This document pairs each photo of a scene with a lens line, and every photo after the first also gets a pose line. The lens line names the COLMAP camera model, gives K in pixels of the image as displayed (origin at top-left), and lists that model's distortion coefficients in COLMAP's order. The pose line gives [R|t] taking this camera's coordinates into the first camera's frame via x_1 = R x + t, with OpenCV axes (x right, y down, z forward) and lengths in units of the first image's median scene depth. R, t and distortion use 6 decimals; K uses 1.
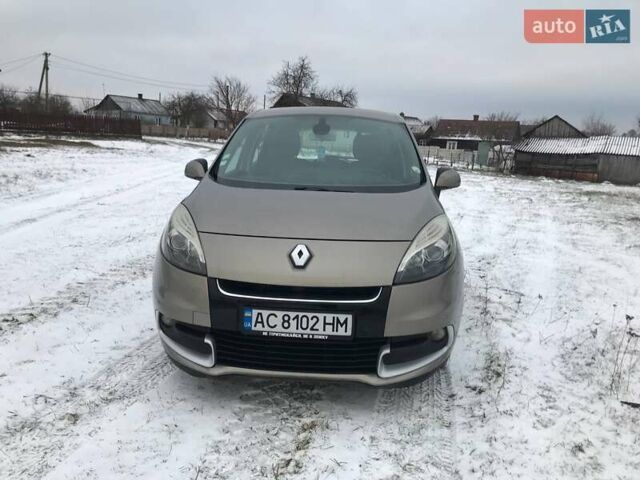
lens RADIAL K [[543.9, 0, 320.0], [0, 543.9, 240.0], [0, 0, 1]] dist [0.012452, -0.003283]
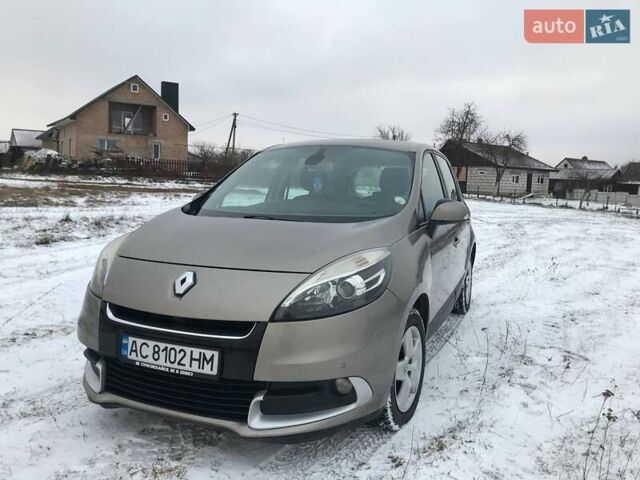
lens RADIAL K [[535.3, 0, 320.5], [0, 535.3, 249.1], [0, 0, 1]] dist [0.007793, -0.001367]
pose [[0.944909, 0.029756, -0.325978, 0.491882], [-0.052458, 0.996754, -0.061072, 0.014568], [0.323102, 0.074807, 0.943403, 0.210876]]
